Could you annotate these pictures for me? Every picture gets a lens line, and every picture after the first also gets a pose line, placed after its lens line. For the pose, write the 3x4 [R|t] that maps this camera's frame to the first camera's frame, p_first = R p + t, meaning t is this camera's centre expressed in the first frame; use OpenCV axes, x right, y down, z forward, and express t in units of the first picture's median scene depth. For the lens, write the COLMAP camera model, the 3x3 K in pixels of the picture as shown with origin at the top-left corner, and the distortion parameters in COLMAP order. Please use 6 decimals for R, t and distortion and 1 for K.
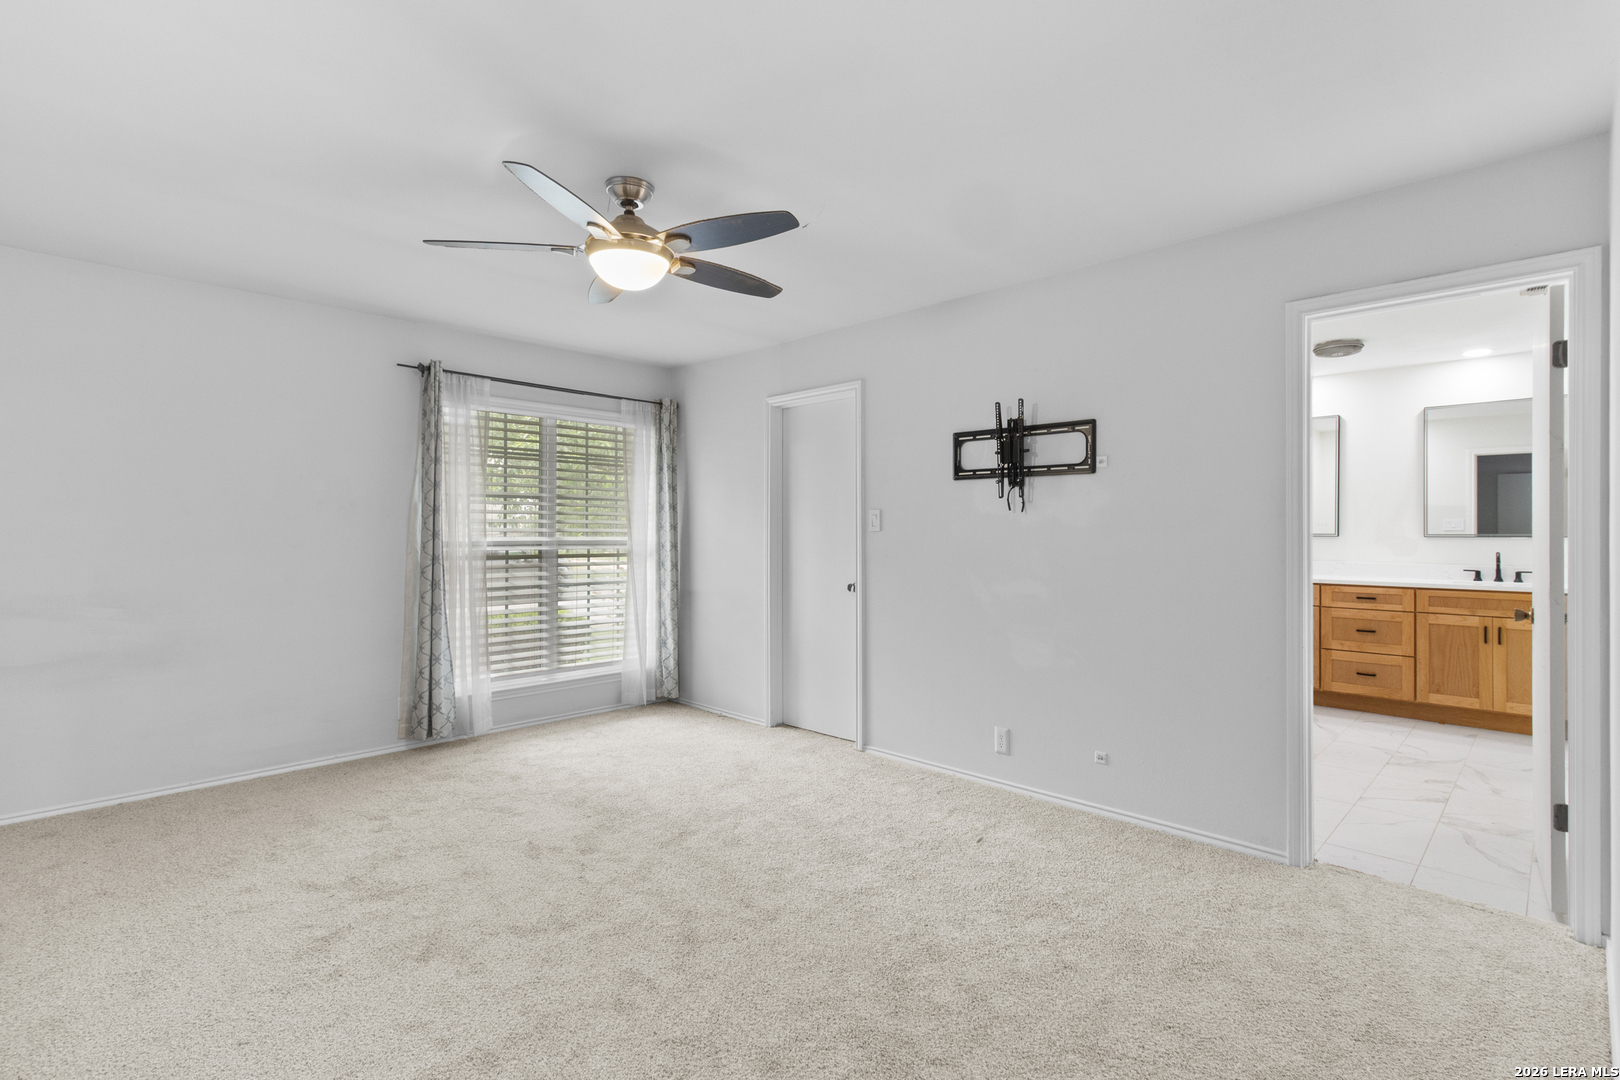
lens RADIAL K [[759.0, 0, 810.9], [0, 759.0, 536.4], [0, 0, 1]] dist [0.000985, -0.000487]
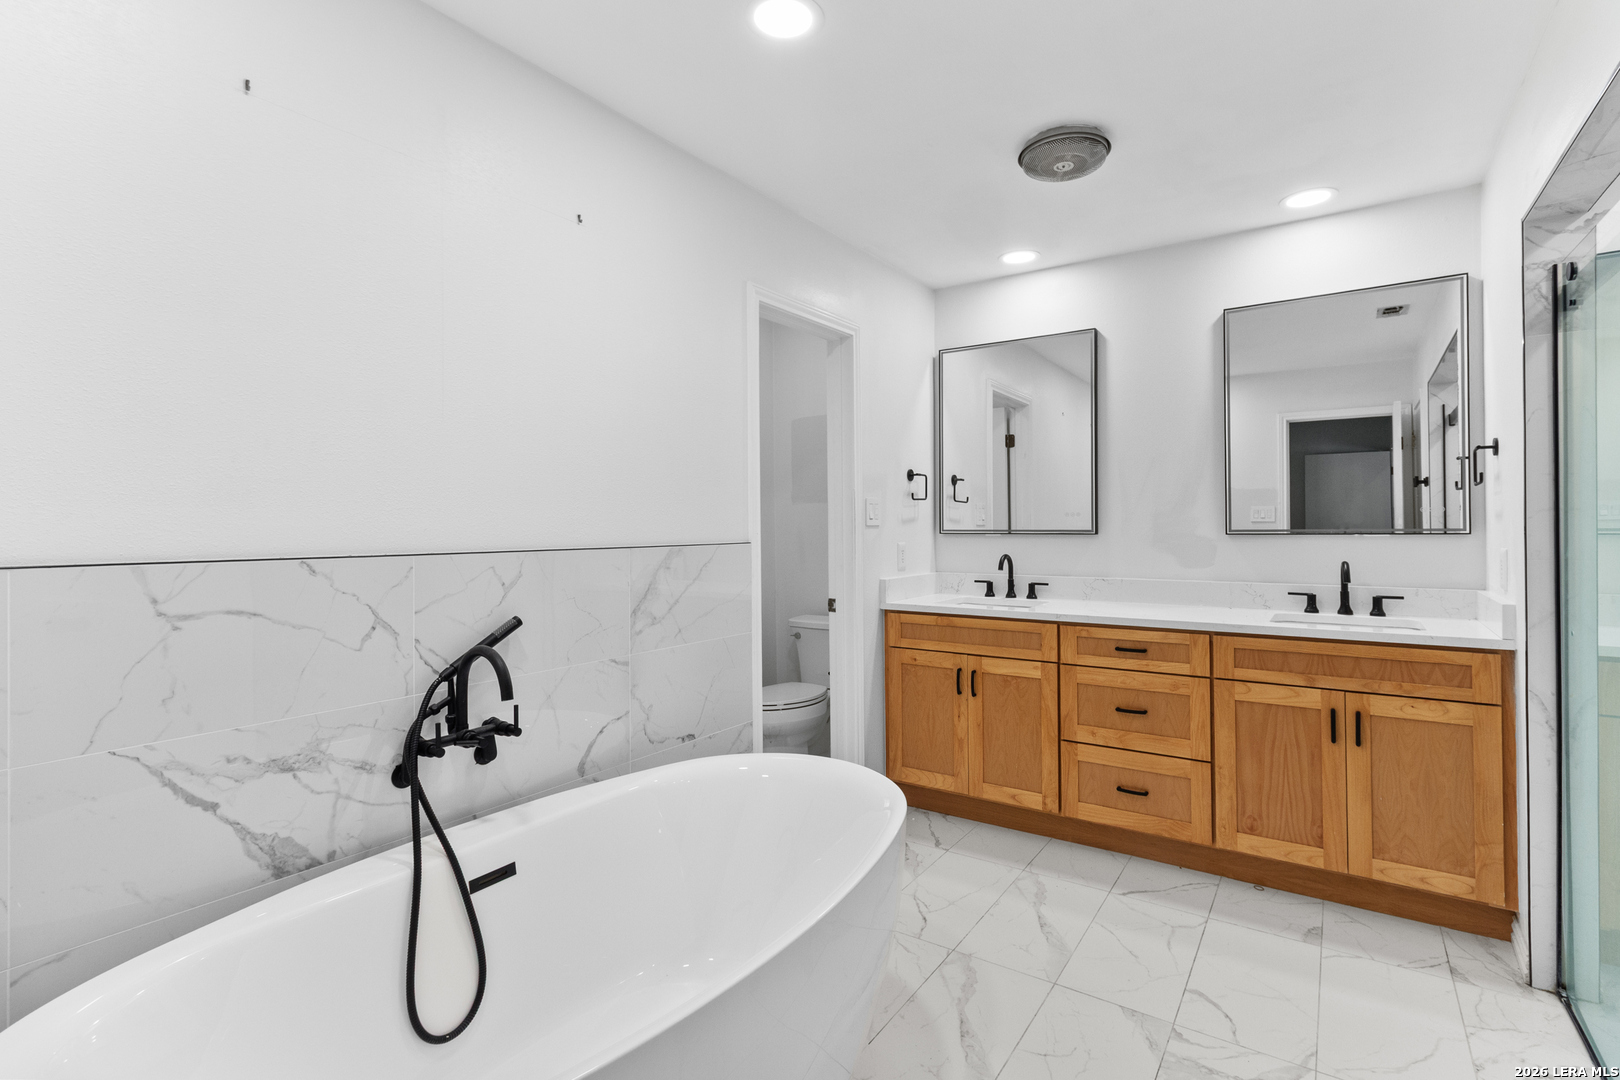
lens RADIAL K [[759.0, 0, 809.2], [0, 759.0, 533.2], [0, 0, 1]] dist [0.000985, -0.000487]
pose [[0.984787, -0.009785, 0.173489, 0.426447], [0.010126, 0.999948, -0.001080, -0.003363], [-0.173469, 0.002820, 0.984835, 0.524449]]
